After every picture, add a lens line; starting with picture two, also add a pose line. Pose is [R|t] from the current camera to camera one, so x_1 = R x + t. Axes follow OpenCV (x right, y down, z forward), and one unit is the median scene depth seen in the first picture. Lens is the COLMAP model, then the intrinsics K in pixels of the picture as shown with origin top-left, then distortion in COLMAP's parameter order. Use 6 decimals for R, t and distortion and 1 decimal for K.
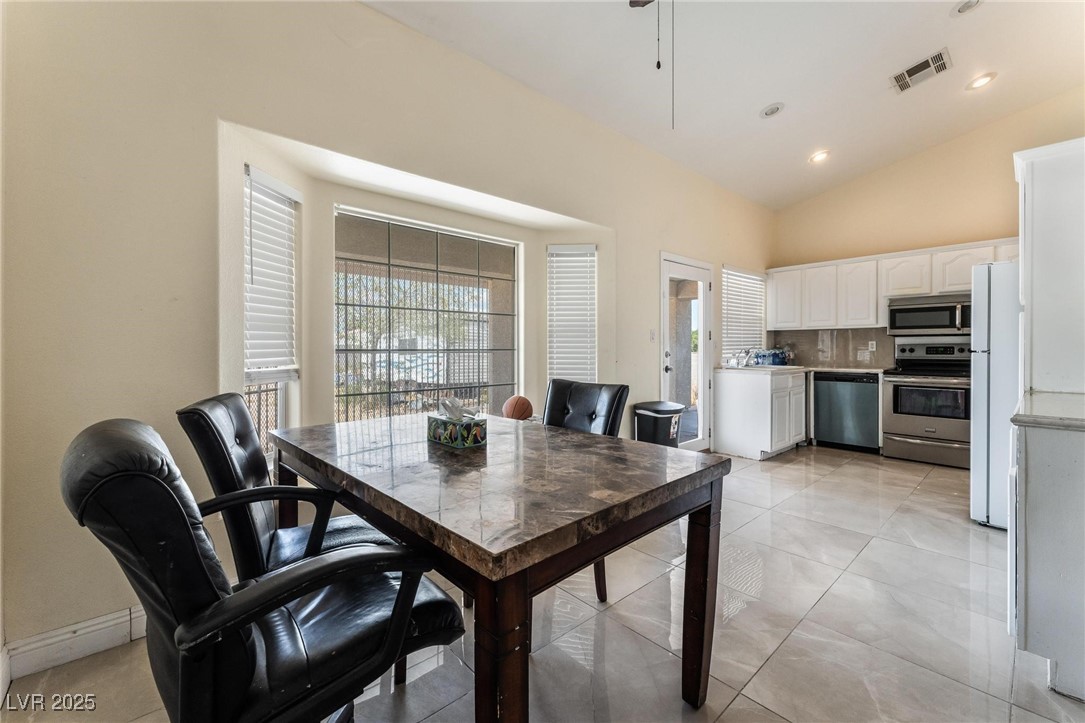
lens RADIAL K [[441.2, 0, 545.2], [0, 441.2, 349.6], [0, 0, 1]] dist [-0.000658, 0.000151]
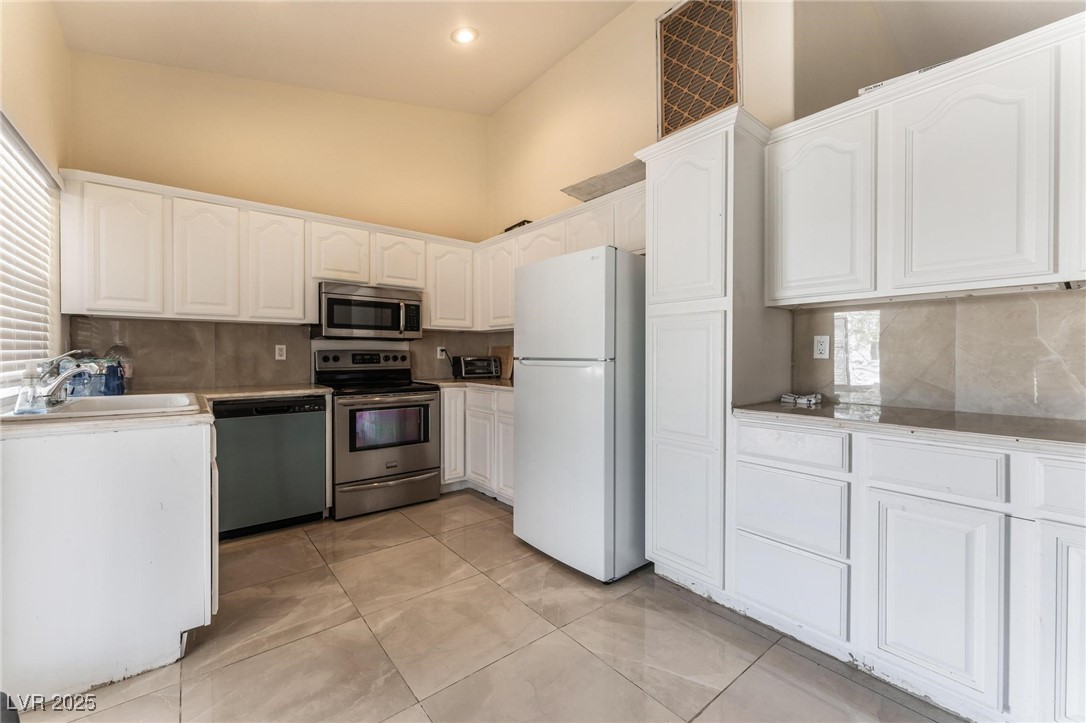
lens RADIAL K [[437.8, 0, 548.4], [0, 437.8, 358.3], [0, 0, 1]] dist [-0.001944, -0.000073]
pose [[0.035936, -0.004141, 0.999346, 0.123852], [0.003717, 0.999985, 0.004010, -0.000484], [-0.999347, 0.003571, 0.035951, 0.620435]]
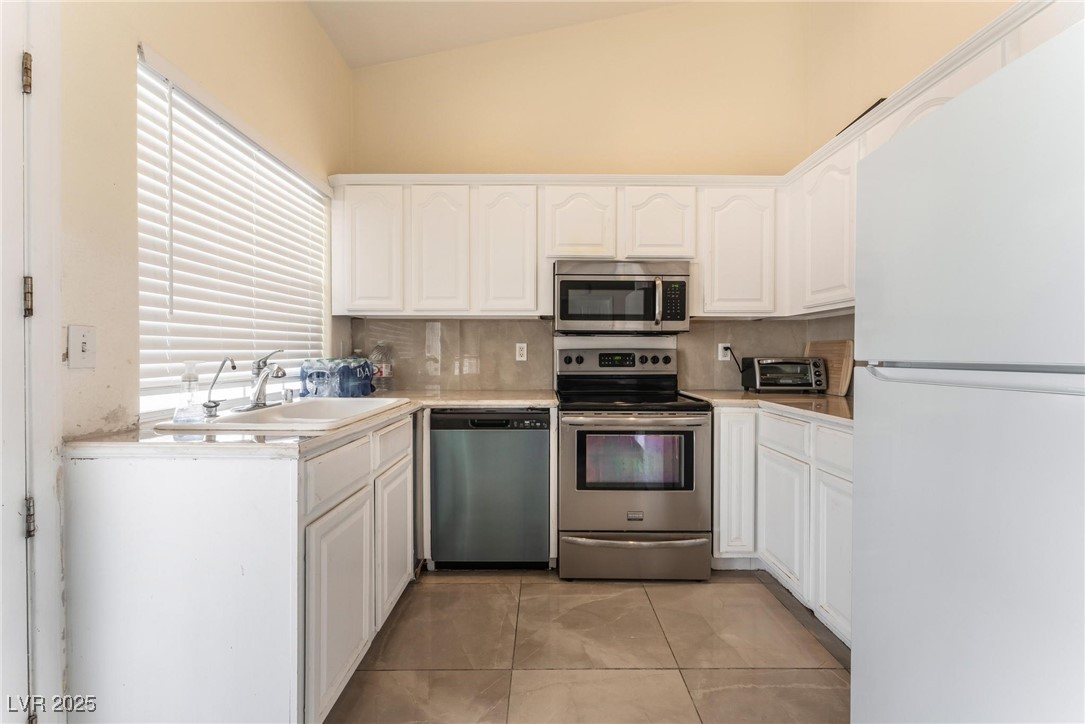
lens RADIAL K [[437.4, 0, 547.9], [0, 437.4, 358.8], [0, 0, 1]] dist [-0.001944, -0.000073]
pose [[0.661214, -0.002529, 0.750193, 0.375470], [-0.000463, 0.999993, 0.003780, -0.001739], [-0.750197, -0.002847, 0.661208, 0.651044]]
